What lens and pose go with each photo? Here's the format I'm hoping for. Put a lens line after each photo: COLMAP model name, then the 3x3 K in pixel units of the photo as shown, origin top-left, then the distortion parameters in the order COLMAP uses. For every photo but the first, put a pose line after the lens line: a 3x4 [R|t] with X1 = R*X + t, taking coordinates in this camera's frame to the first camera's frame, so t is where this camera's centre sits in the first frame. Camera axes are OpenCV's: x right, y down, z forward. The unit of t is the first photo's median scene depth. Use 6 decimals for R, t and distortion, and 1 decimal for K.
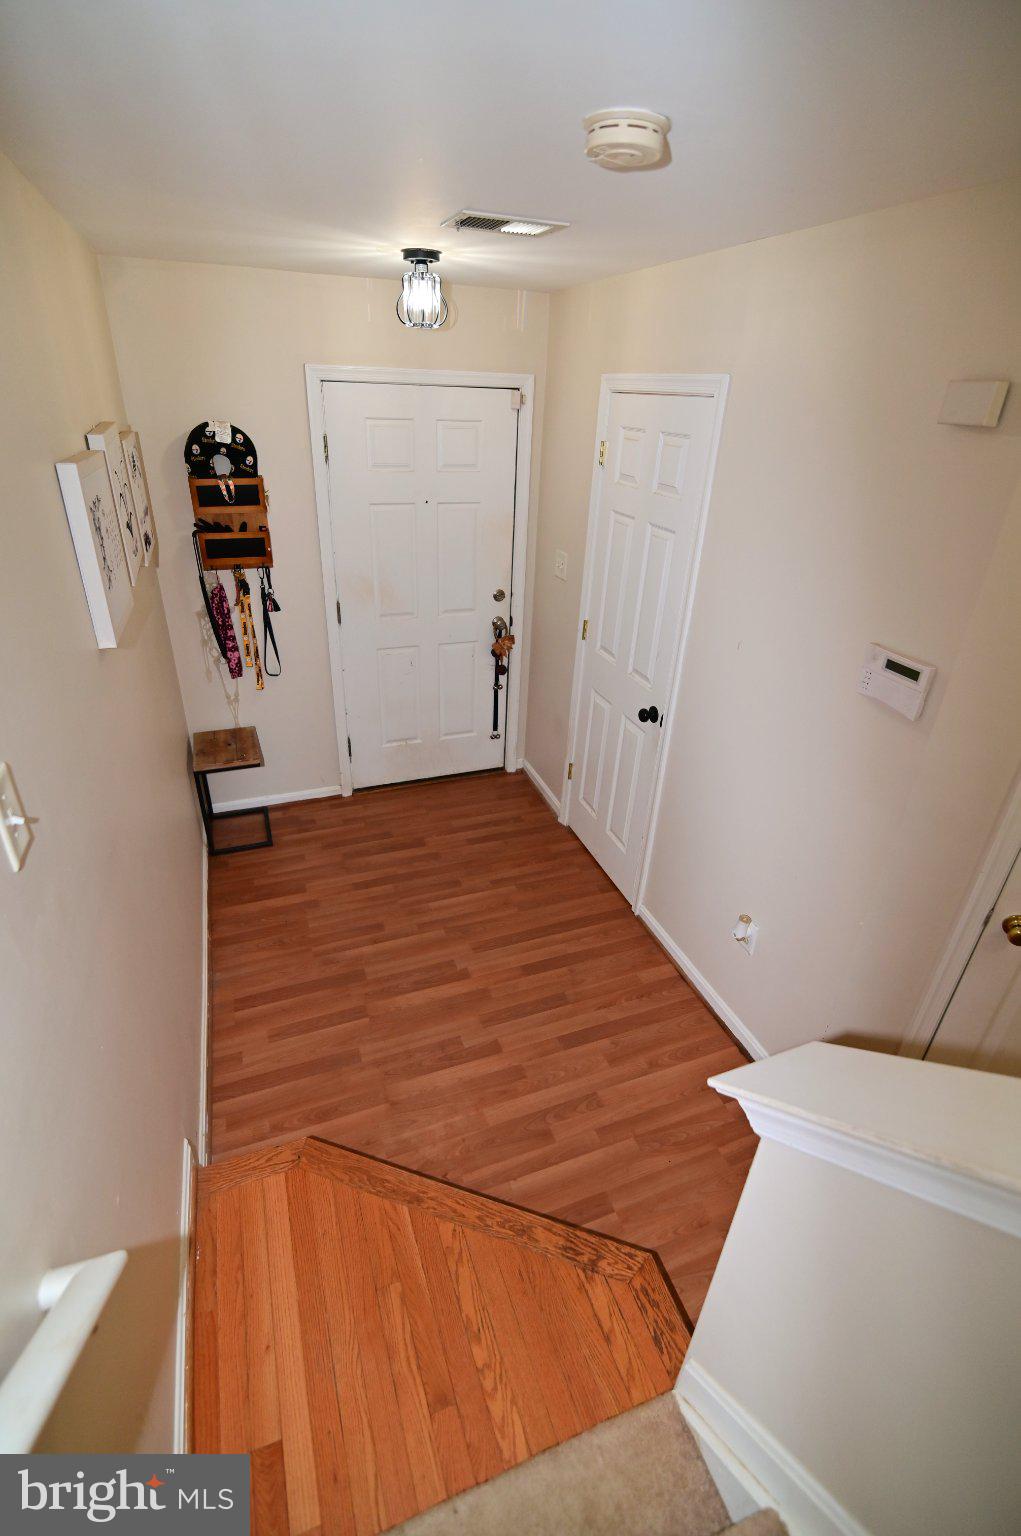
lens RADIAL K [[705.4, 0, 511.9], [0, 705.4, 766.6], [0, 0, 1]] dist [-0.016794, 0.000172]
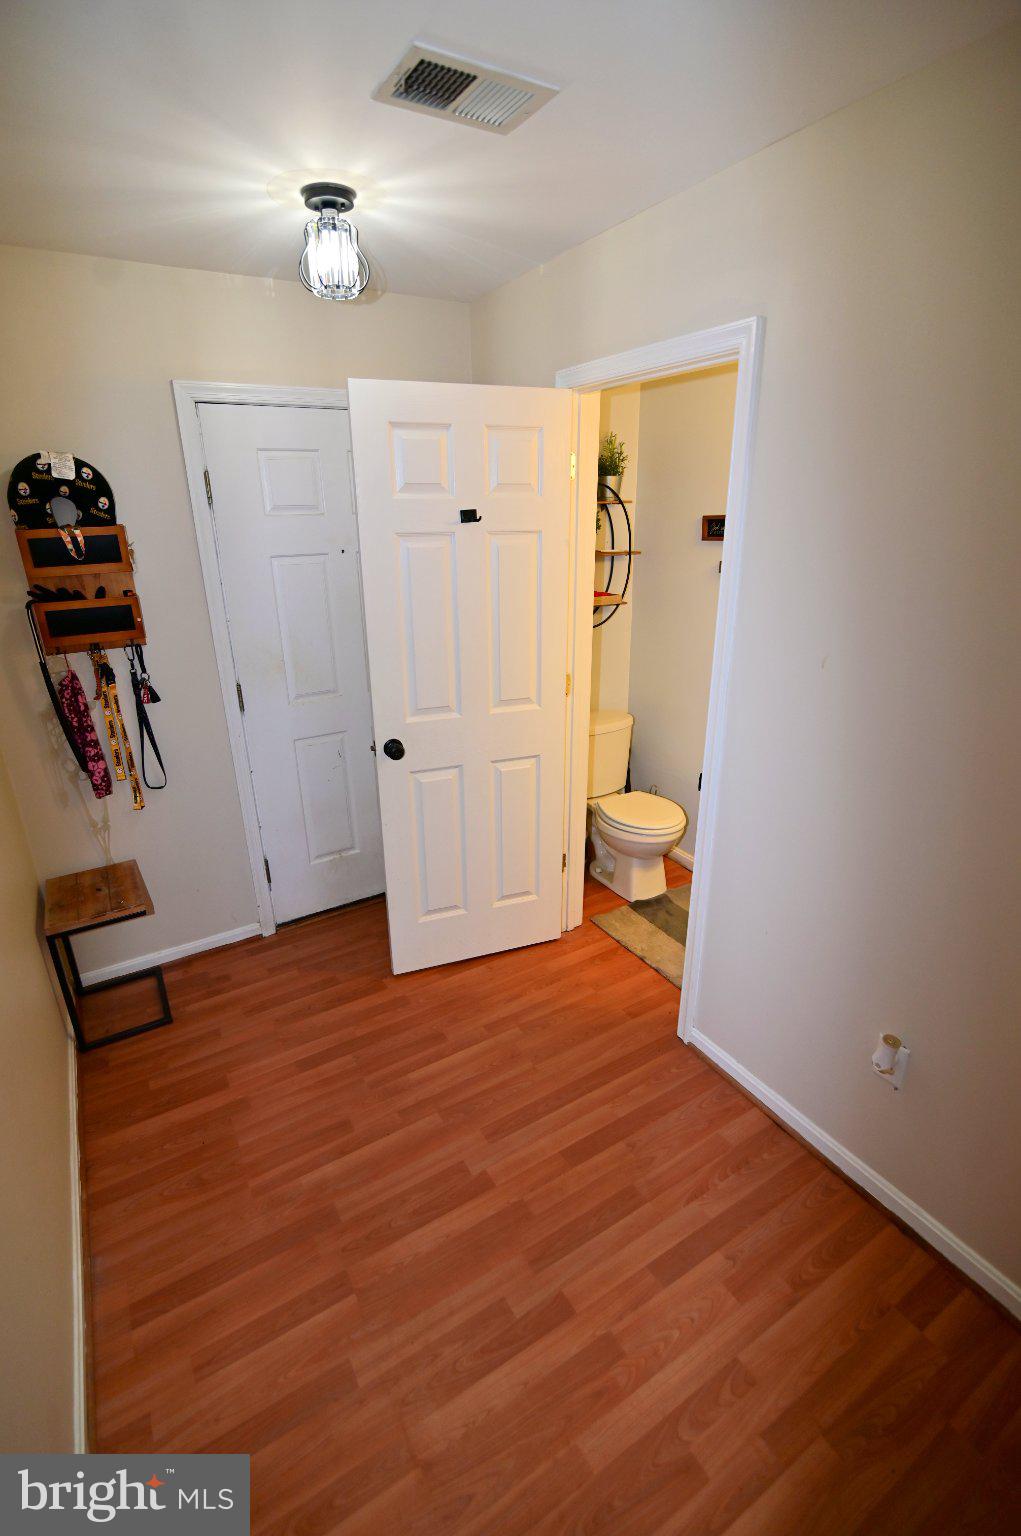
lens RADIAL K [[705.4, 0, 510.0], [0, 705.4, 766.8], [0, 0, 1]] dist [-0.016794, 0.000172]
pose [[0.982804, -0.112228, 0.146632, -0.091231], [0.130467, 0.984001, -0.121331, -0.014678], [-0.130670, 0.138375, 0.981722, 0.256399]]
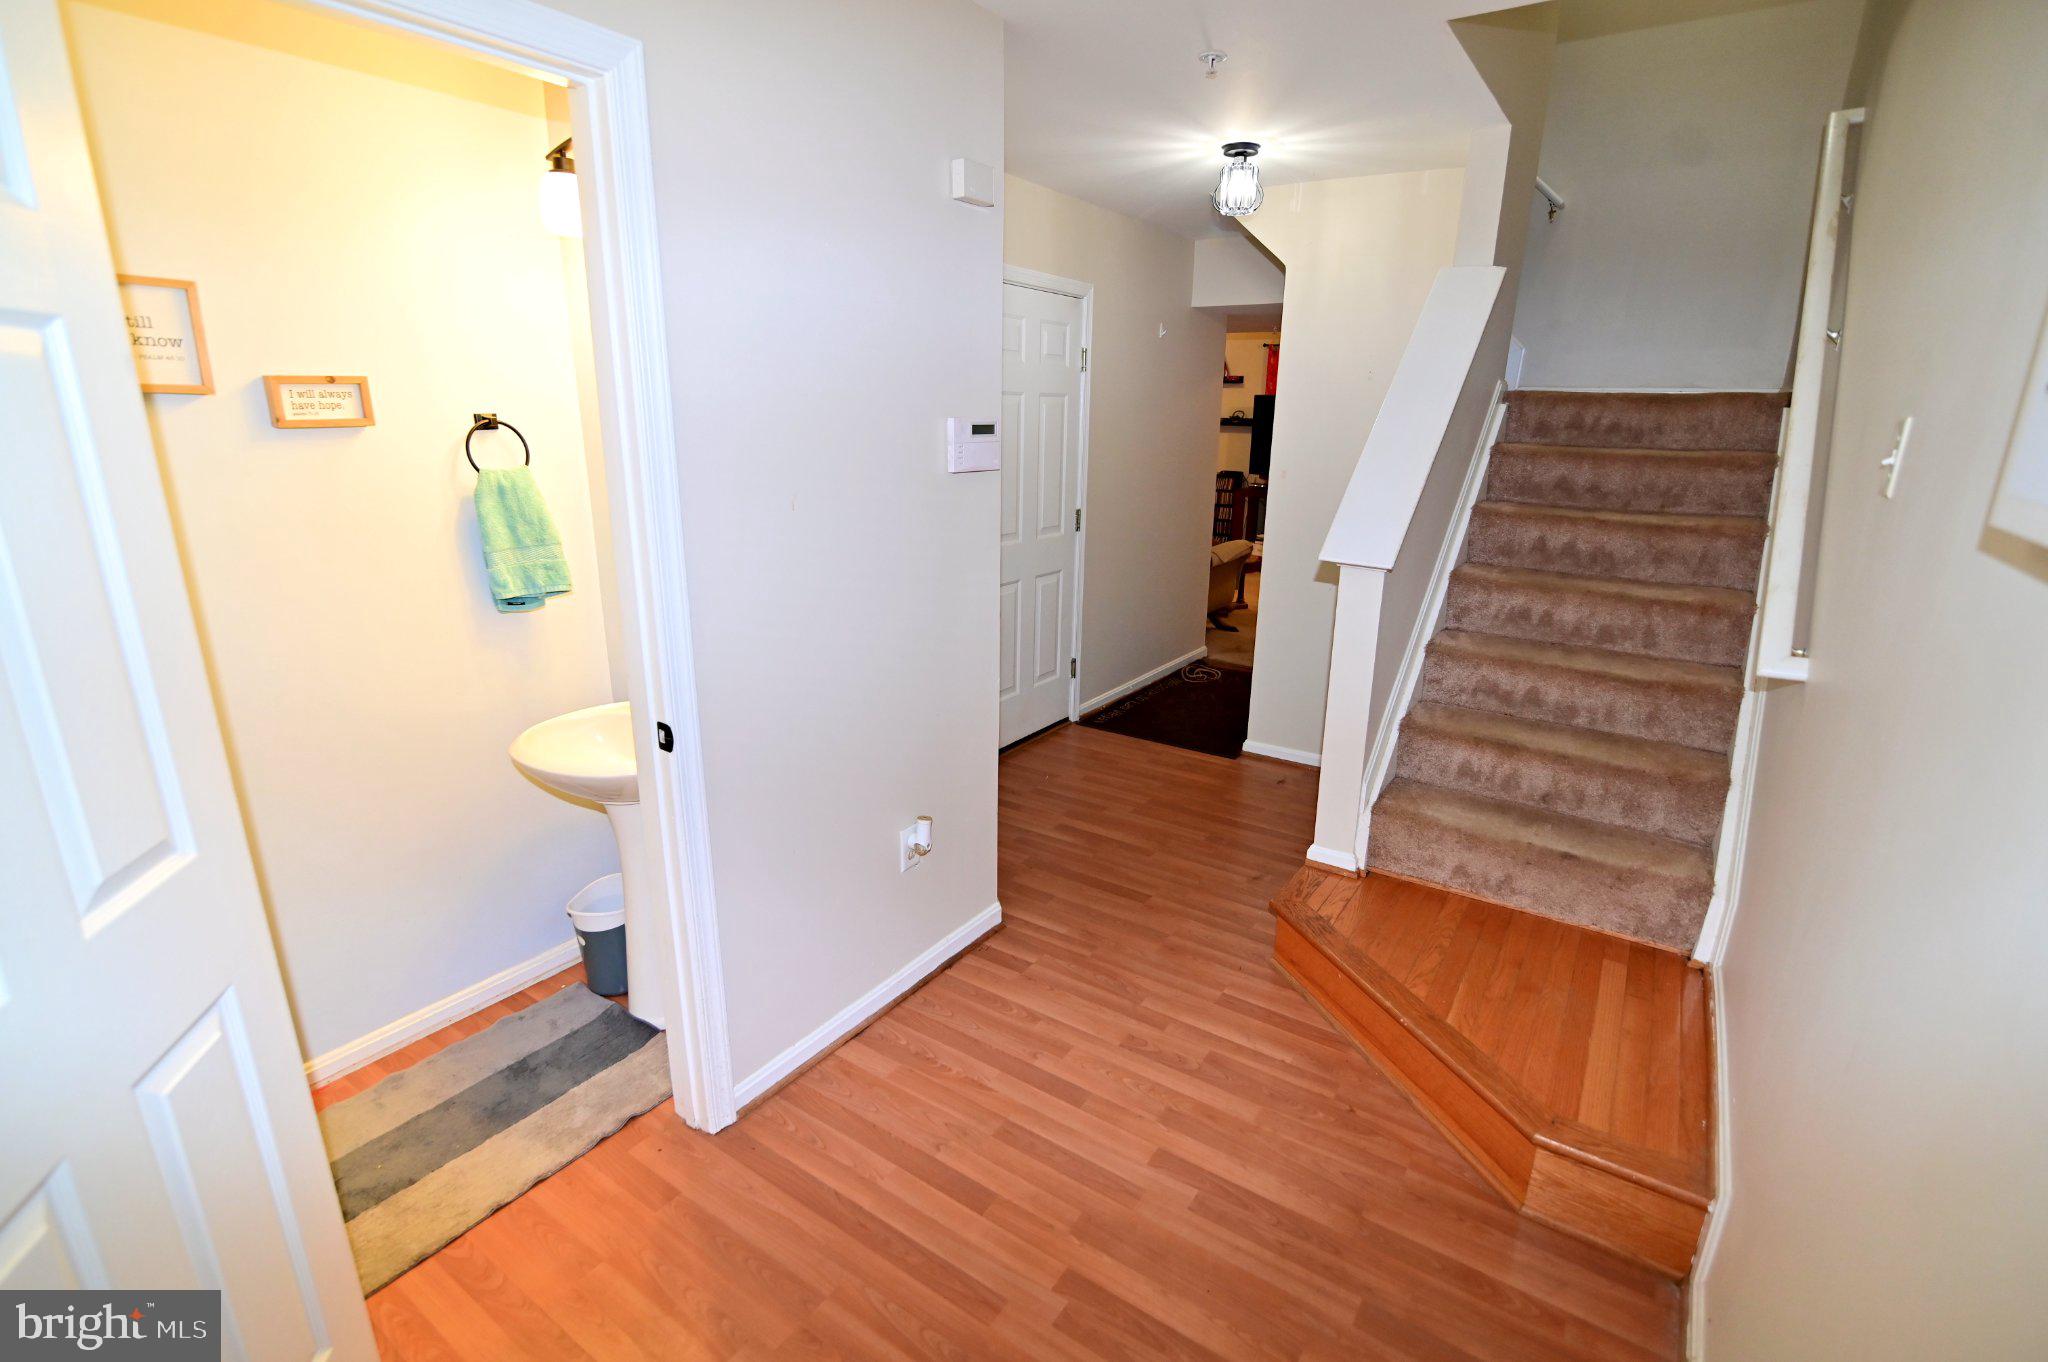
lens RADIAL K [[940.5, 0, 1022.4], [0, 940.5, 678.5], [0, 0, 1]] dist [-0.016794, 0.000172]
pose [[-0.569907, -0.275766, 0.774054, -0.391396], [0.354197, 0.767555, 0.534232, -0.332647], [-0.741452, 0.578630, -0.339760, 0.937133]]
